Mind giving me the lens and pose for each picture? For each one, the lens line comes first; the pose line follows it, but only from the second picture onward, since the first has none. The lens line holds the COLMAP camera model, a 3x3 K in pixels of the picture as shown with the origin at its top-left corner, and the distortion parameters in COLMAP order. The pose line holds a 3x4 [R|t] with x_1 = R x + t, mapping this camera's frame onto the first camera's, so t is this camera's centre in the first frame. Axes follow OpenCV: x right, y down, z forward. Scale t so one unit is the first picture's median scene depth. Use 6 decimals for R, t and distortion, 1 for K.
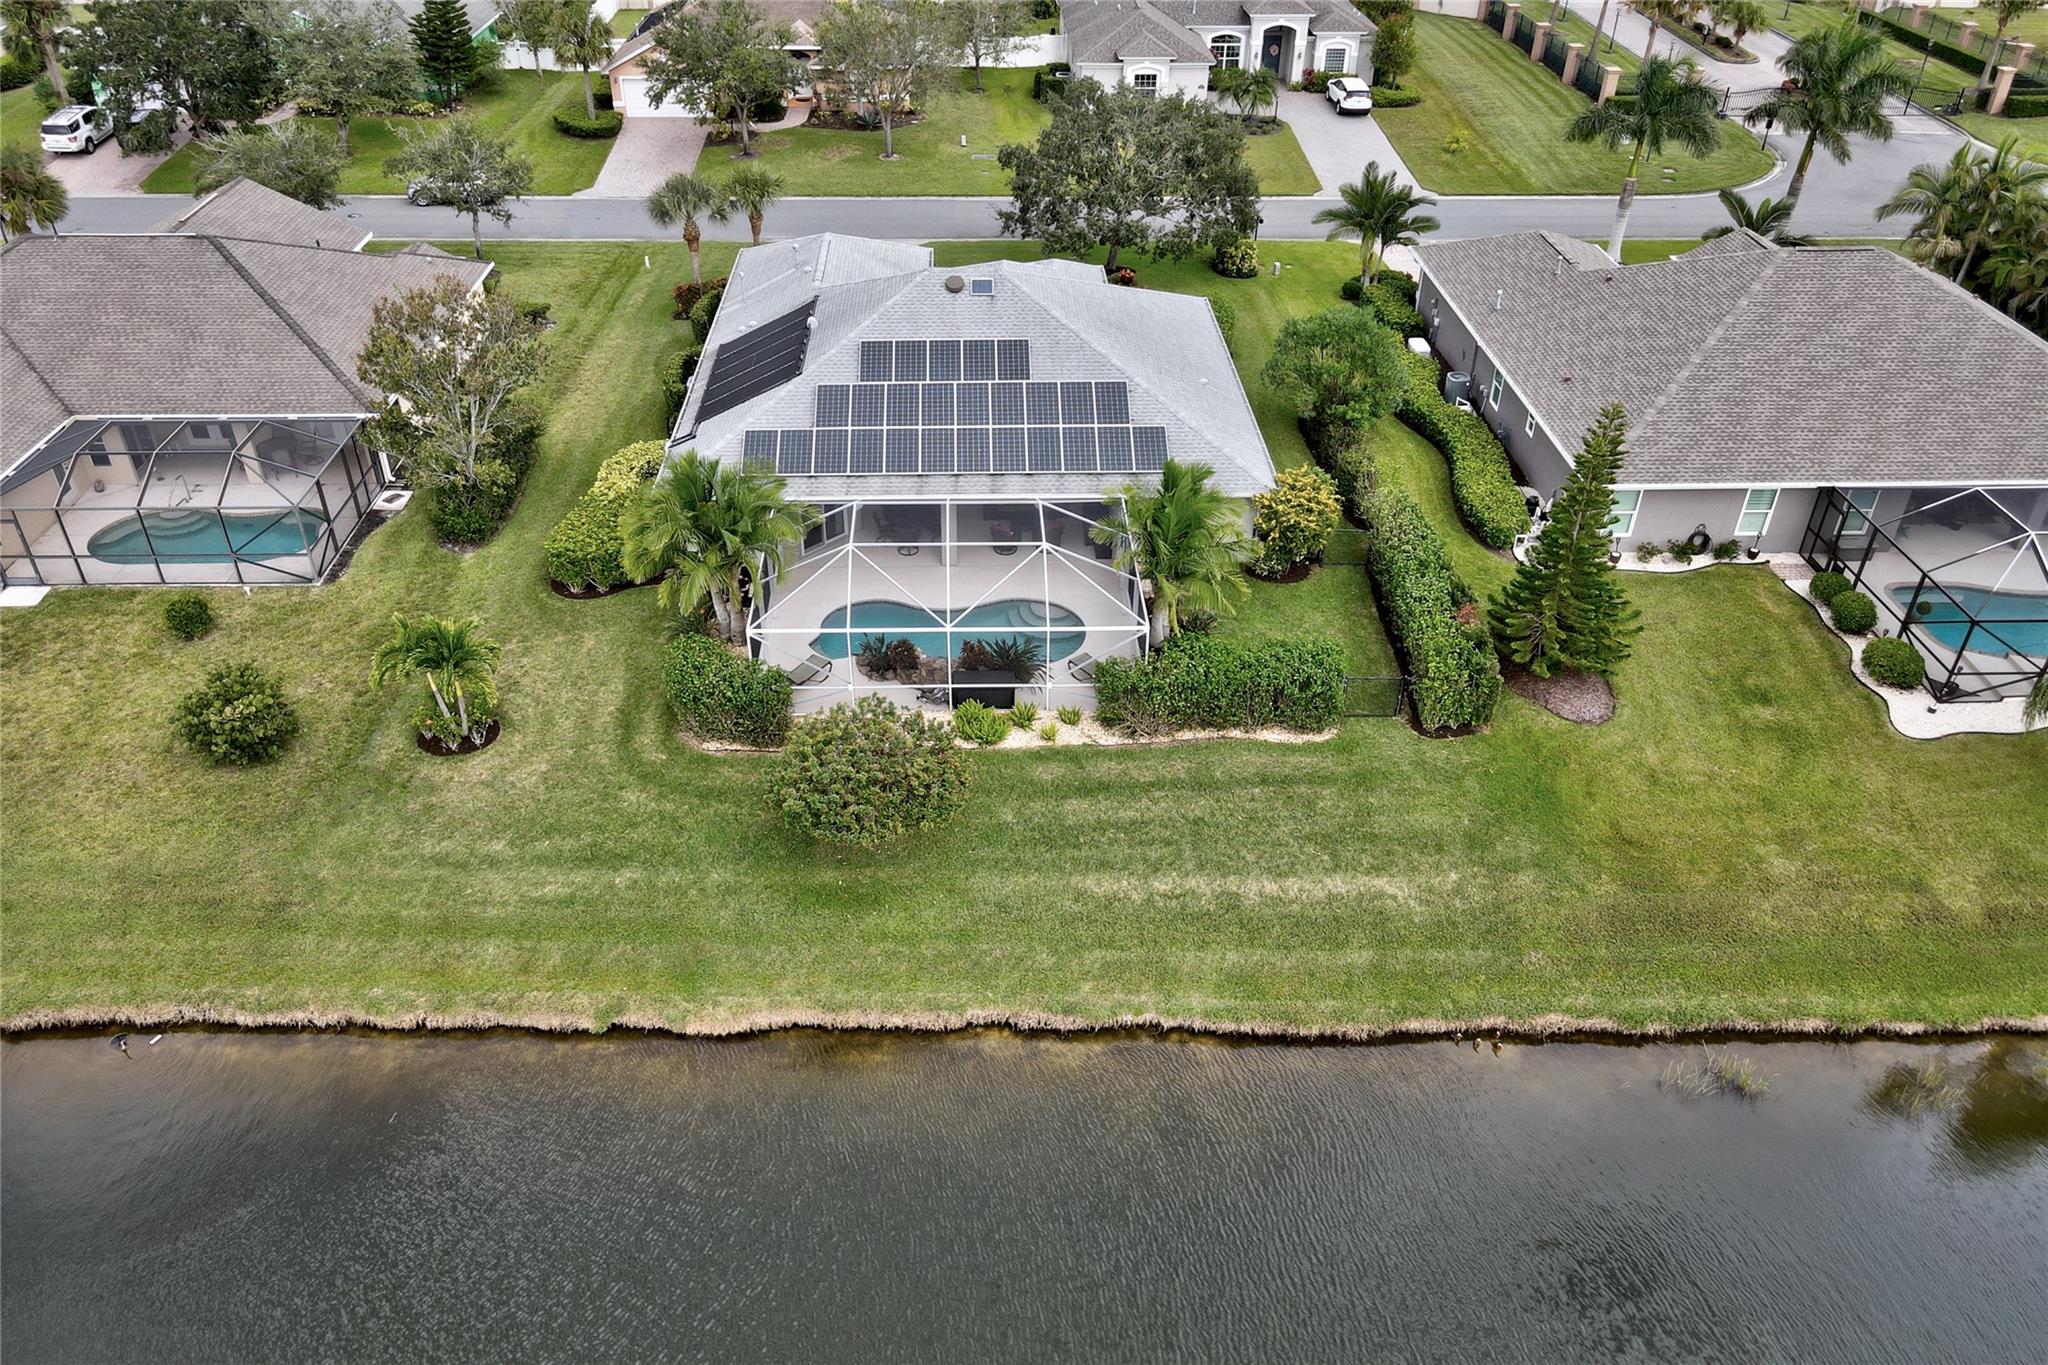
lens RADIAL K [[1501.4, 0, 1022.4], [0, 1501.4, 685.1], [0, 0, 1]] dist [0.010964, 0.005979]
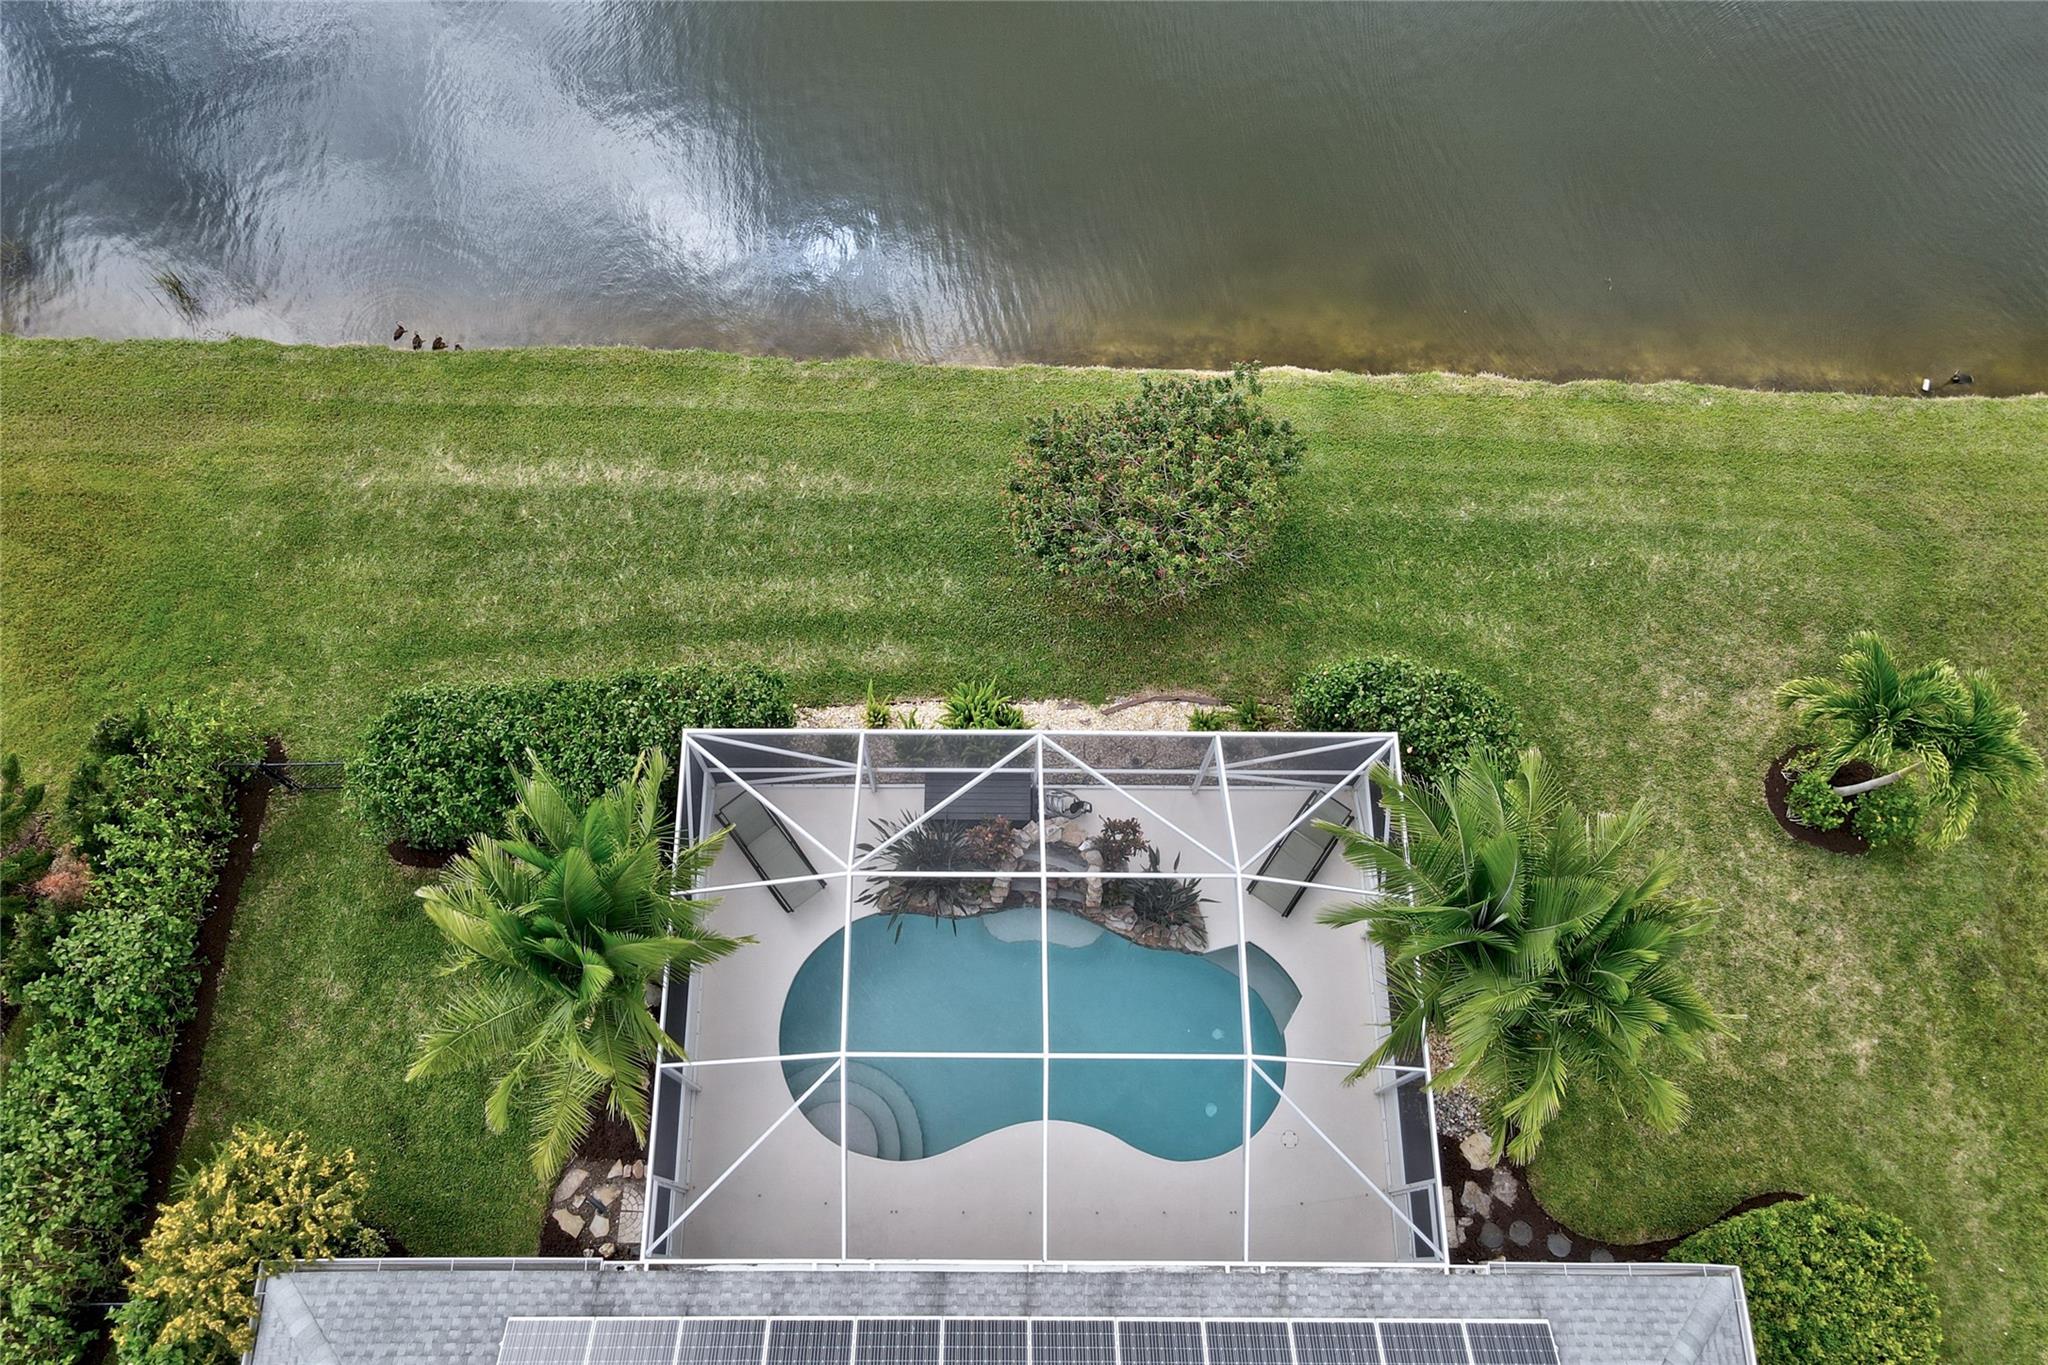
lens RADIAL K [[1501.4, 0, 1021.4], [0, 1501.4, 677.5], [0, 0, 1]] dist [0.010964, 0.005979]
pose [[-0.999343, -0.036039, 0.003786, -0.042486], [0.011215, -0.208224, 0.978017, -0.545811], [-0.034458, 0.977417, 0.208492, 0.803647]]
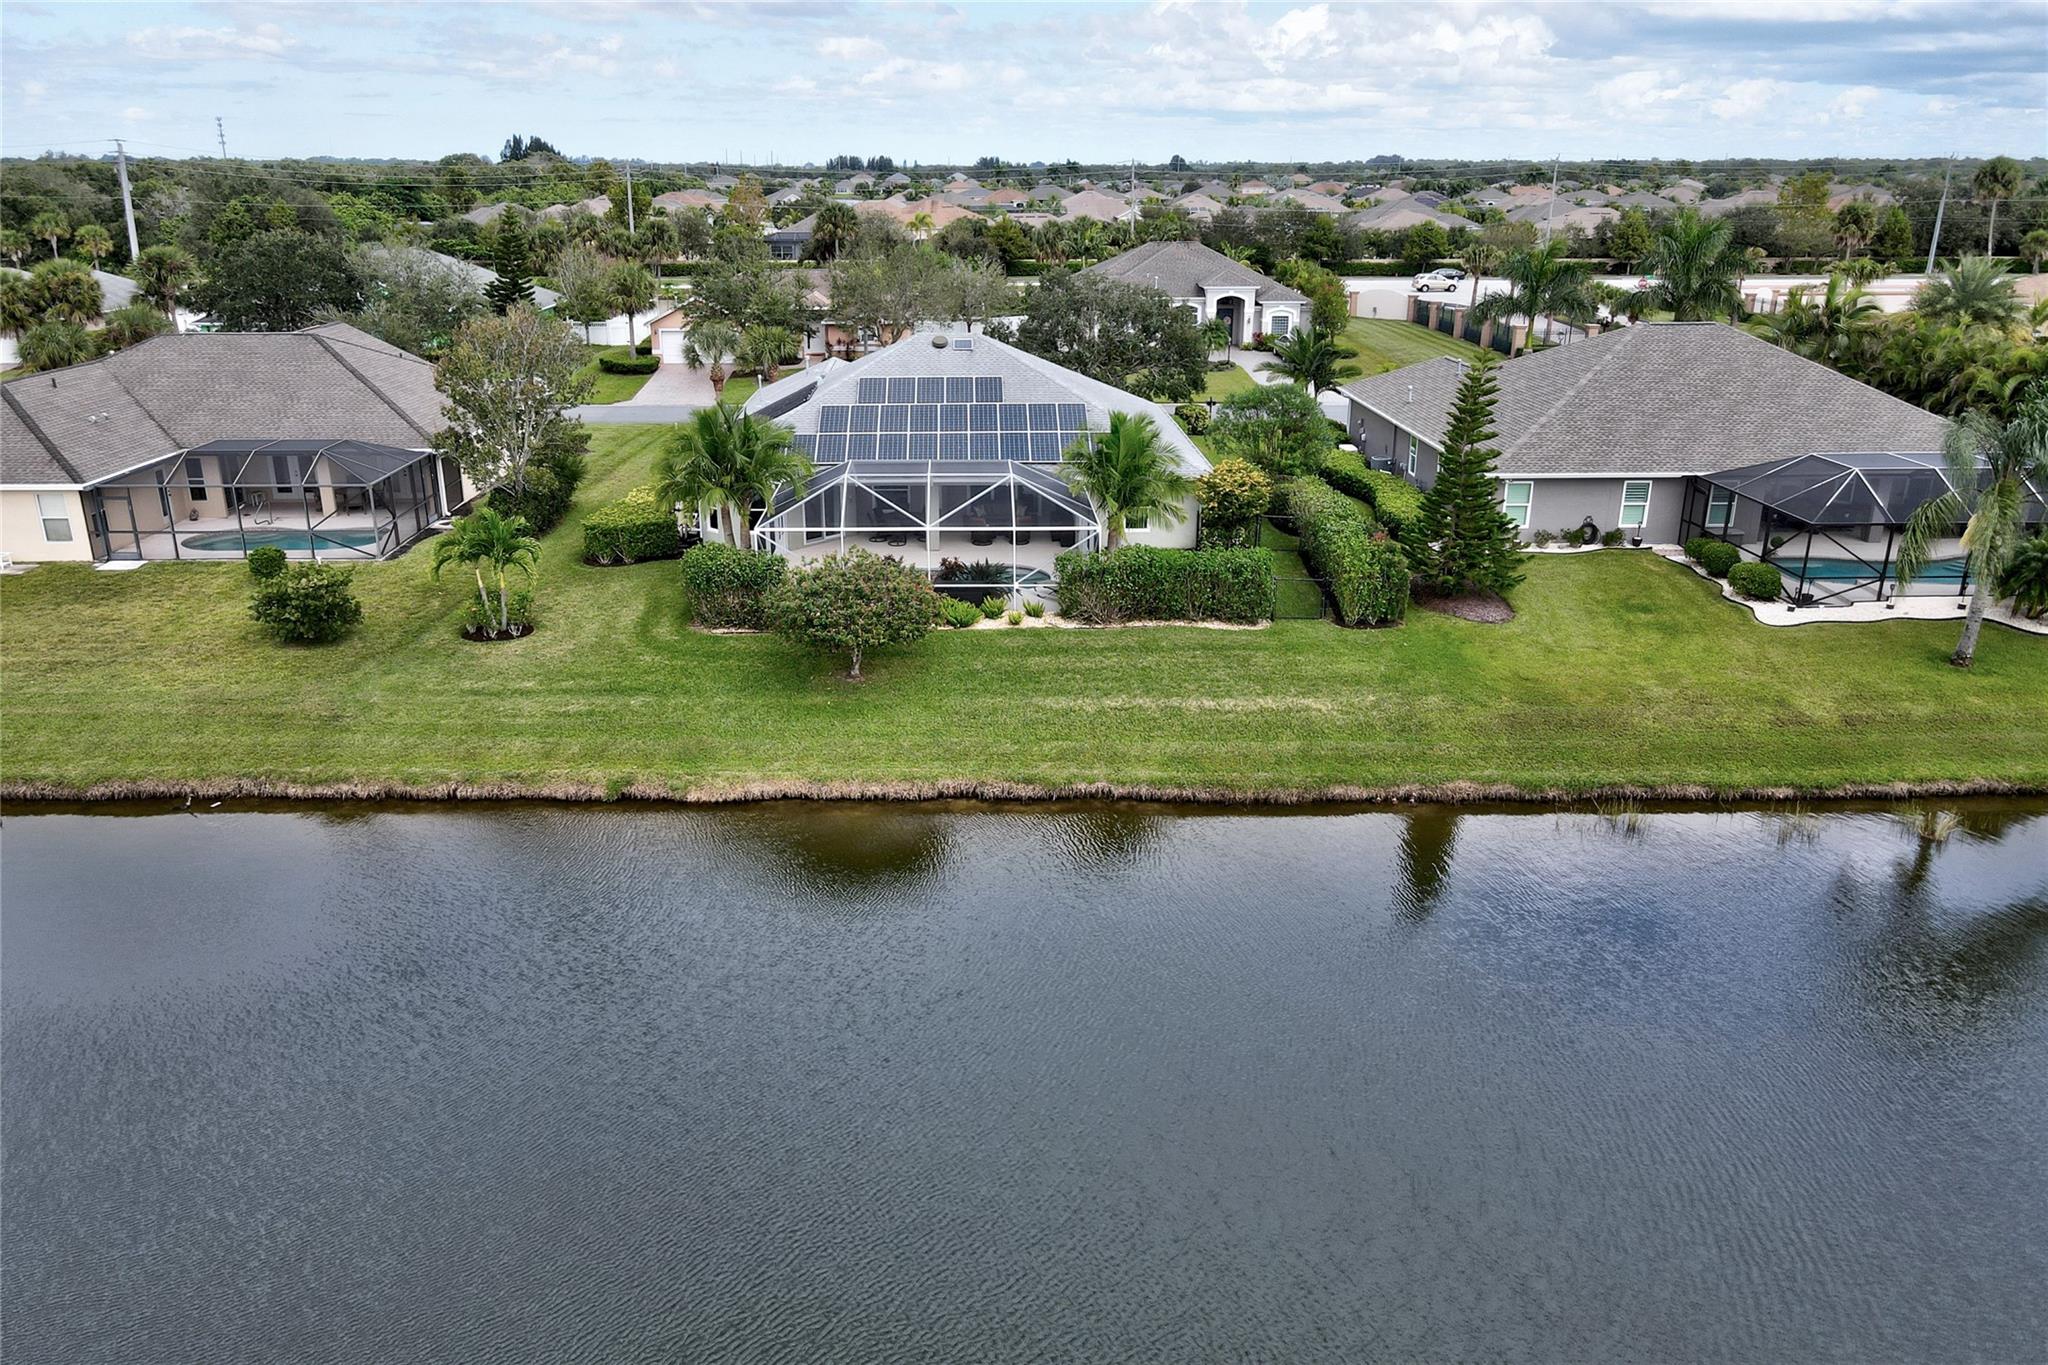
lens RADIAL K [[1501.4, 0, 1023.2], [0, 1501.4, 676.5], [0, 0, 1]] dist [0.010964, 0.005979]
pose [[0.999958, -0.009083, -0.000973, 0.022861], [0.008480, 0.962538, -0.271015, 0.361859], [0.003398, 0.270996, 0.962574, -0.082099]]
